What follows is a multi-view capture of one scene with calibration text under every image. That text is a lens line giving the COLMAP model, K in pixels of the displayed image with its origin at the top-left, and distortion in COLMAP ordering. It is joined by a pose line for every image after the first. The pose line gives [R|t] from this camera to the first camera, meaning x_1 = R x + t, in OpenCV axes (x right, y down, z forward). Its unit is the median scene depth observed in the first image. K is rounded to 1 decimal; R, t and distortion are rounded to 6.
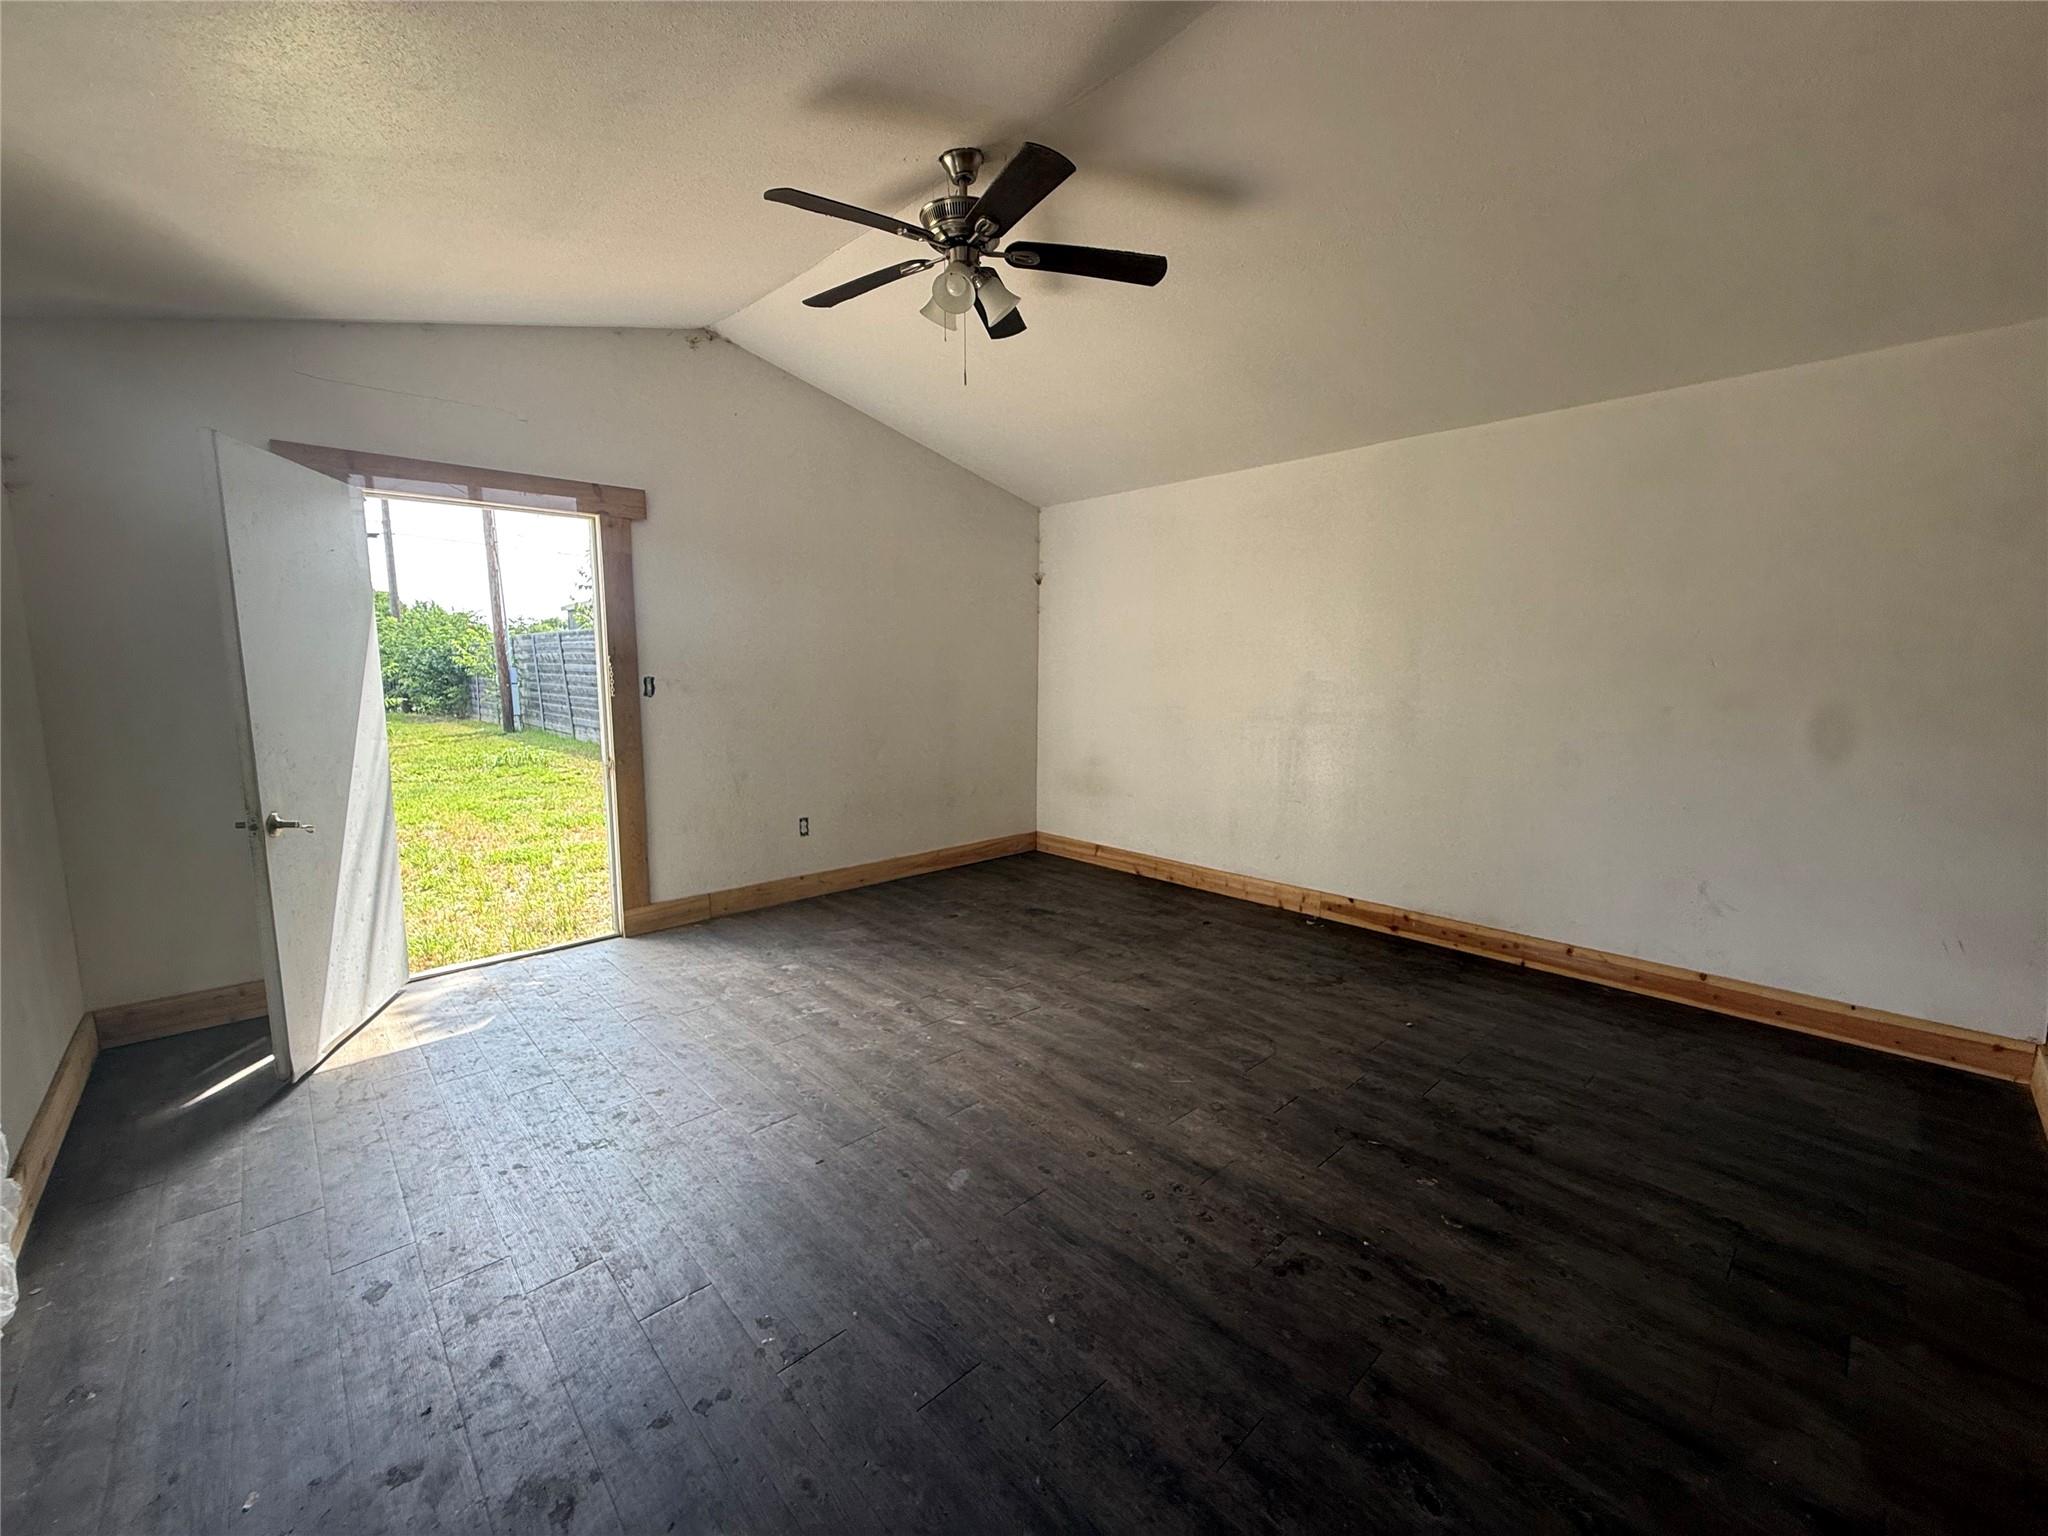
lens RADIAL K [[817.3, 0, 1024.0], [0, 817.3, 768.0], [0, 0, 1]] dist [-0.000278, -0.000075]
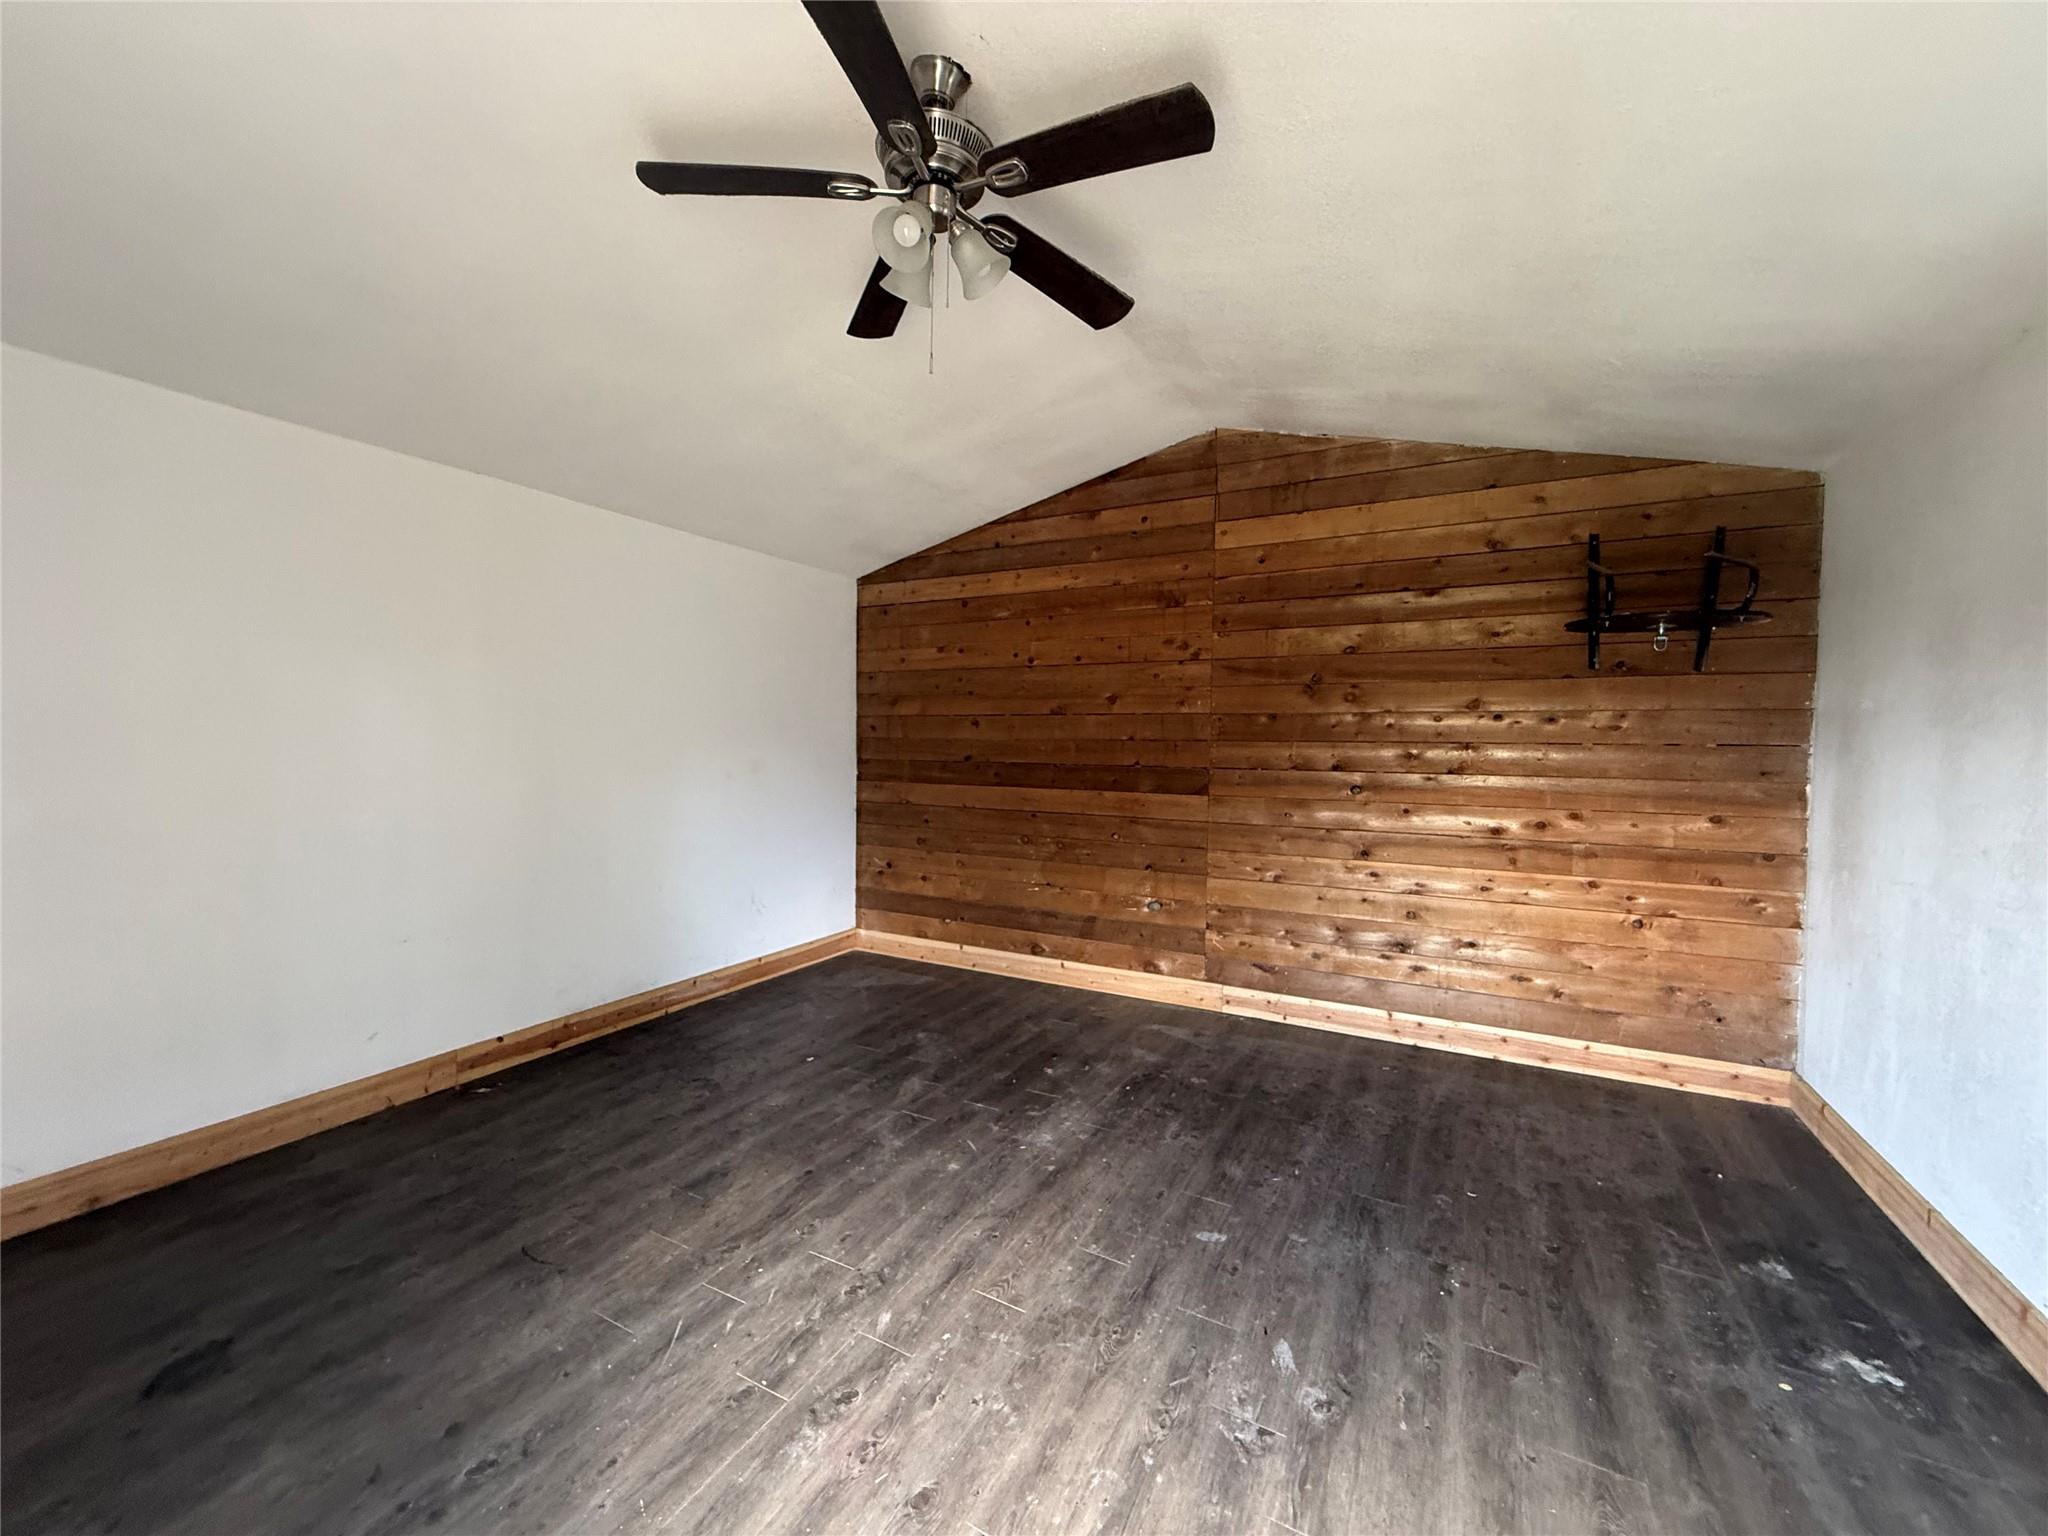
lens RADIAL K [[817.3, 0, 1024.0], [0, 817.3, 768.0], [0, 0, 1]] dist [-0.000278, -0.000075]
pose [[-0.320403, -0.038196, 0.946511, -0.631259], [0.105058, 0.991590, 0.075579, -0.130286], [-0.941438, 0.123654, -0.313695, 0.957658]]
